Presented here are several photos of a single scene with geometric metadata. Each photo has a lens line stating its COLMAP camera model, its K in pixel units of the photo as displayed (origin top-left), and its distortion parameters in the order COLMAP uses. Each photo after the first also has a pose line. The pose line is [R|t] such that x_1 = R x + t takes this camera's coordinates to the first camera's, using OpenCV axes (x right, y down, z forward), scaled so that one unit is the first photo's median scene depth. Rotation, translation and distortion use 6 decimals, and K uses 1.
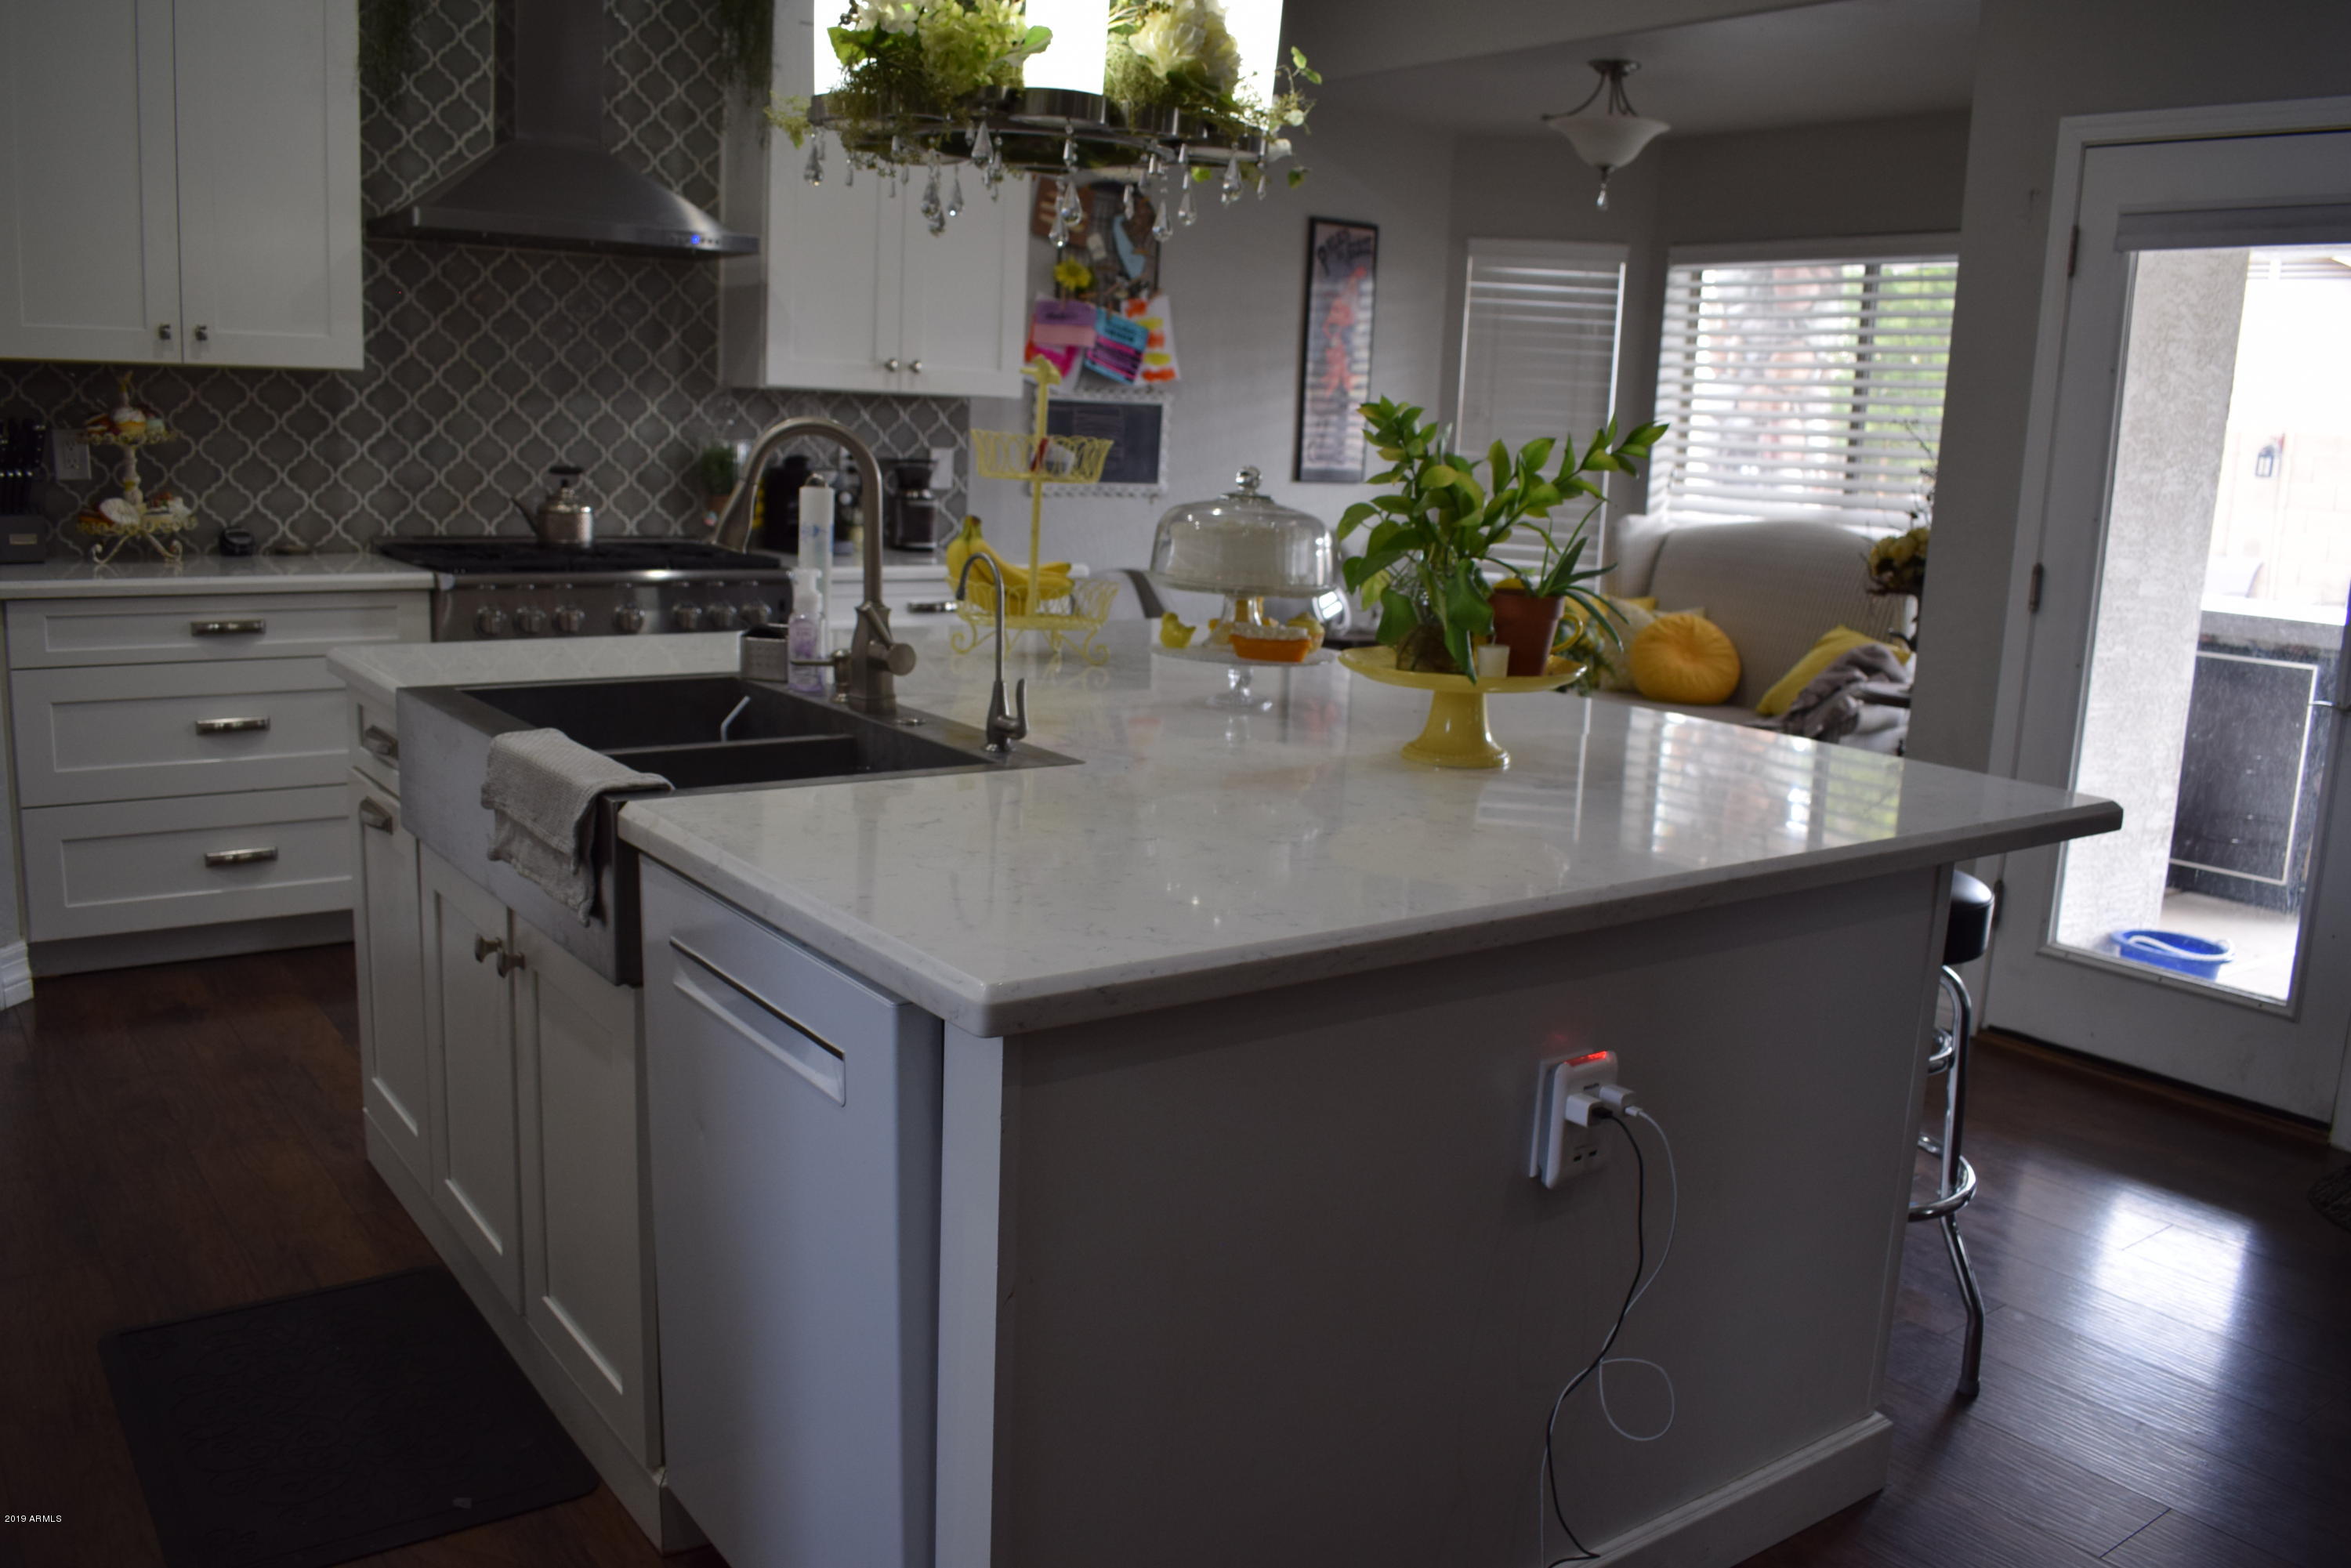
lens RADIAL K [[1909.6, 0, 1186.3], [0, 1909.6, 806.4], [0, 0, 1]] dist [-0.094934, 0.020483]
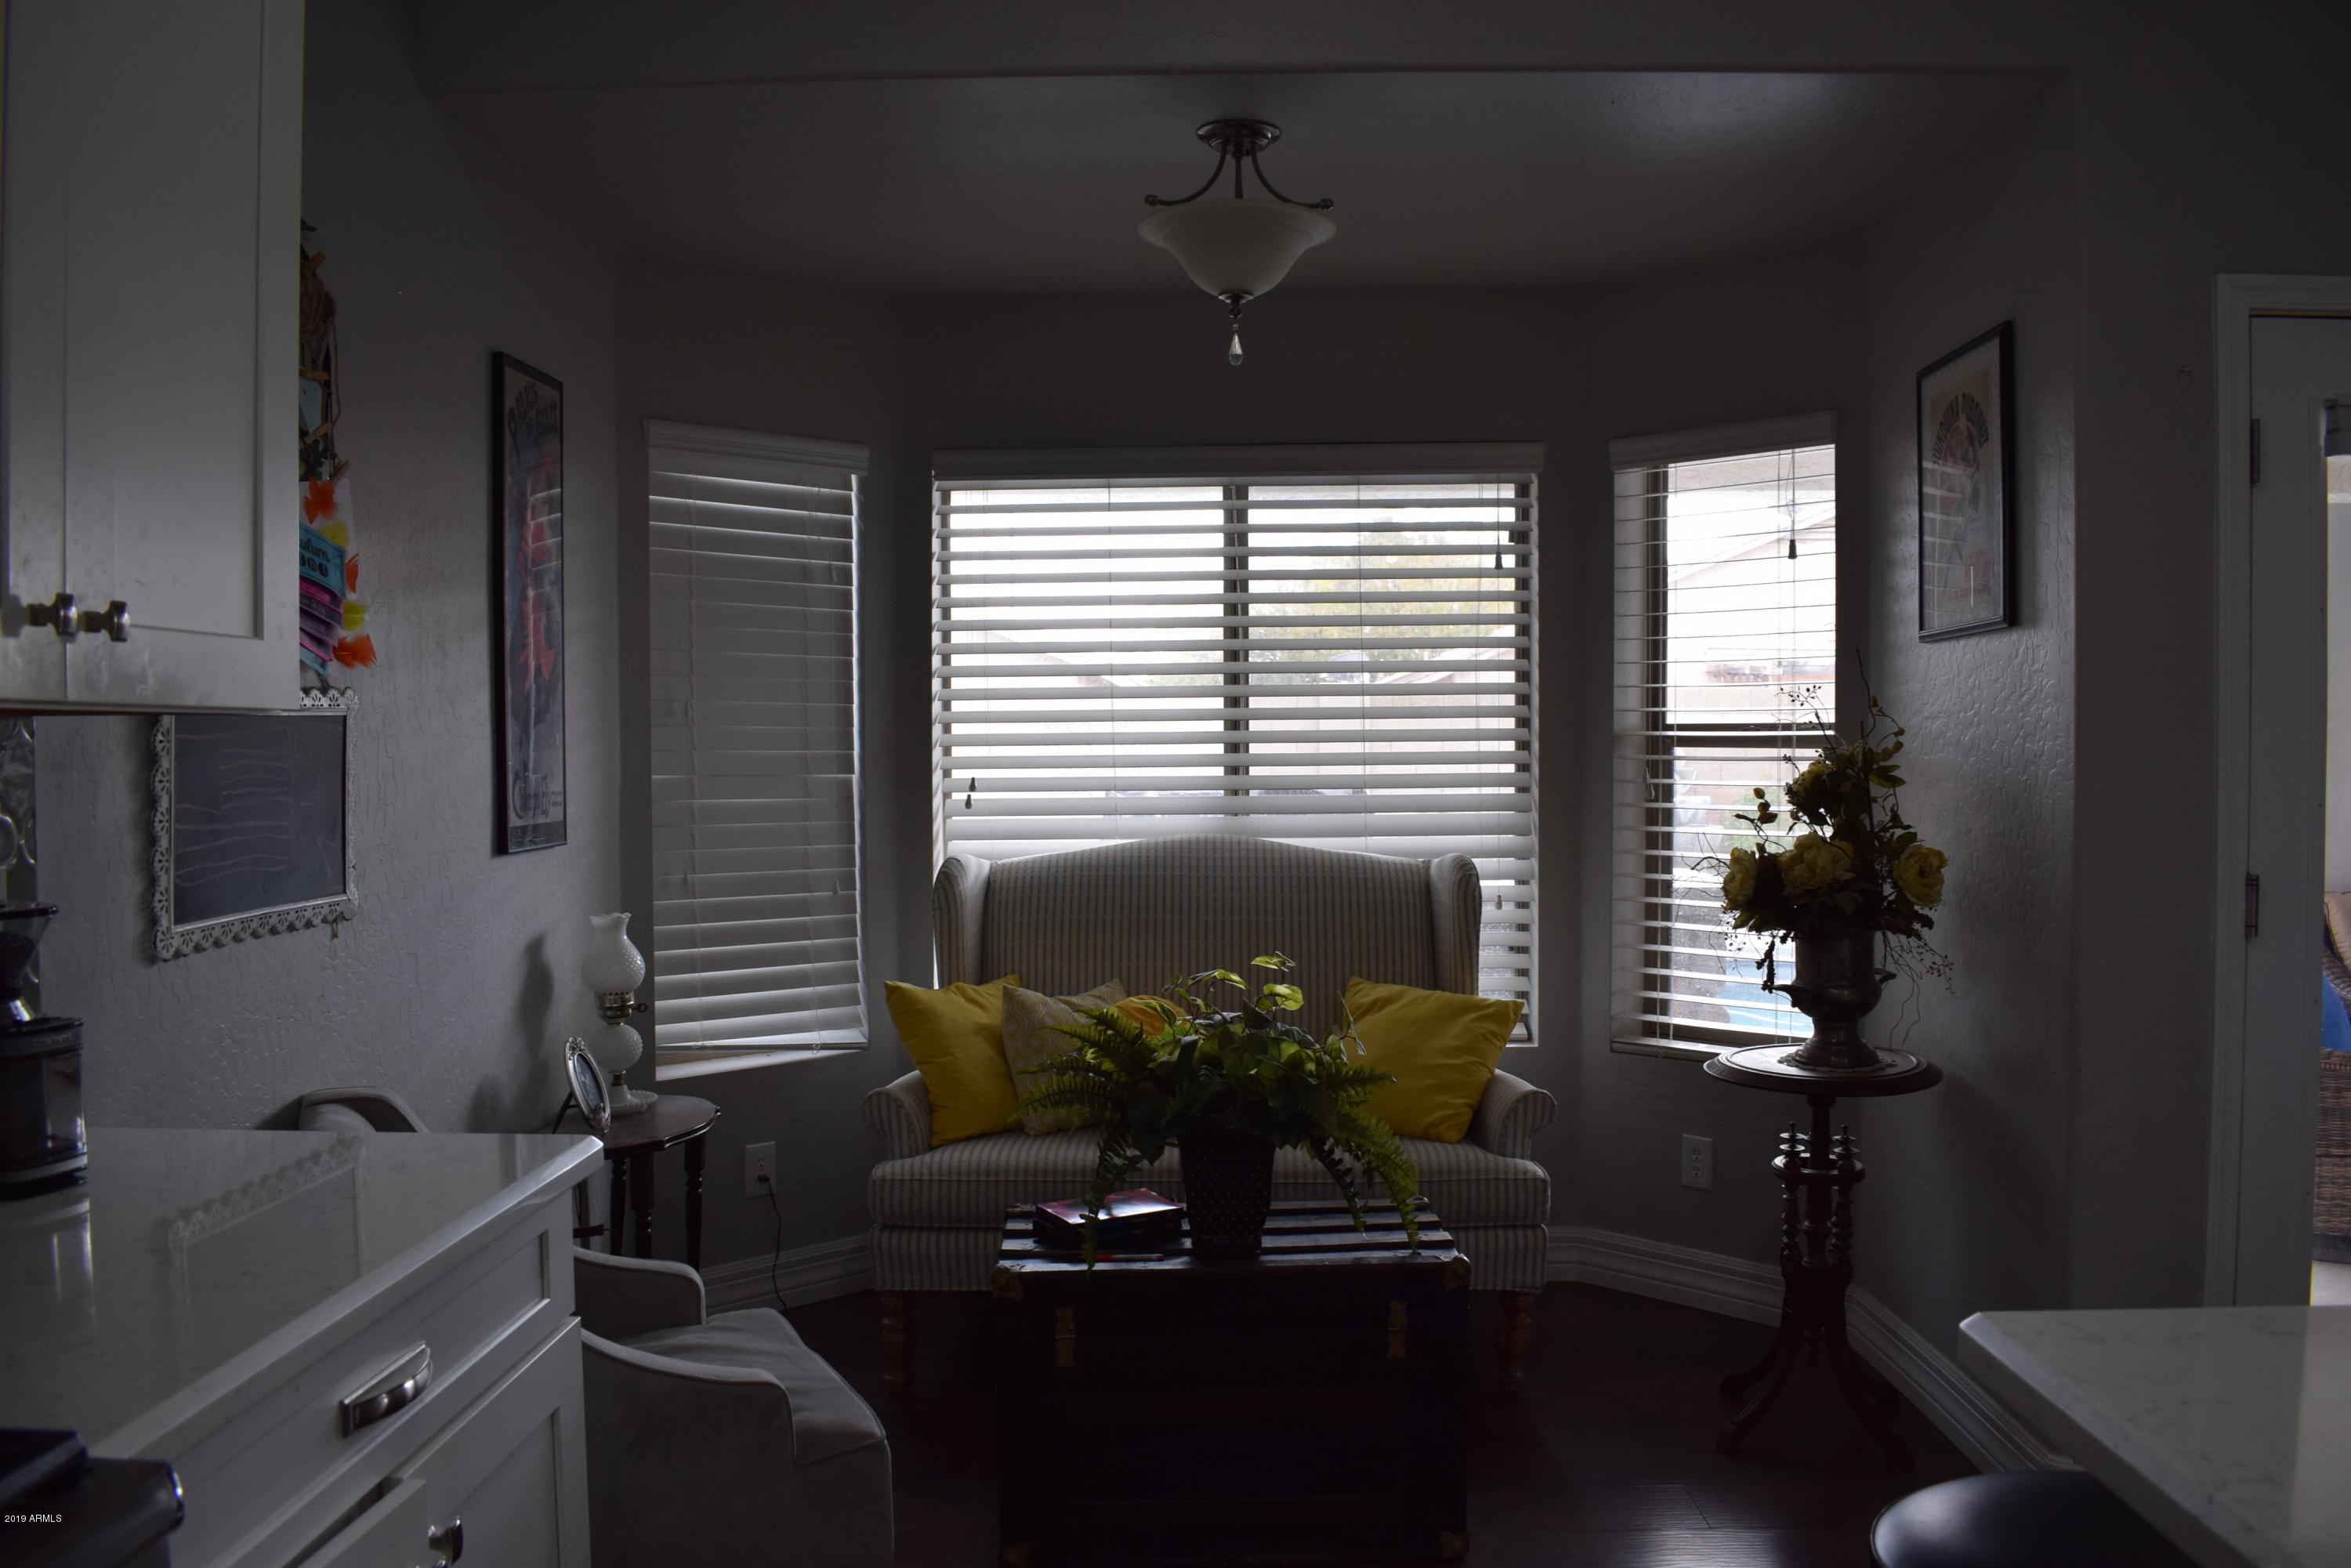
lens RADIAL K [[1873.2, 0, 1185.4], [0, 1873.2, 800.2], [0, 0, 1]] dist [-0.094272, 0.018050]
pose [[0.610848, -0.071352, 0.788526, -0.299156], [0.188075, 0.980501, -0.056973, -0.163231], [-0.769085, 0.183104, 0.612356, 0.737795]]
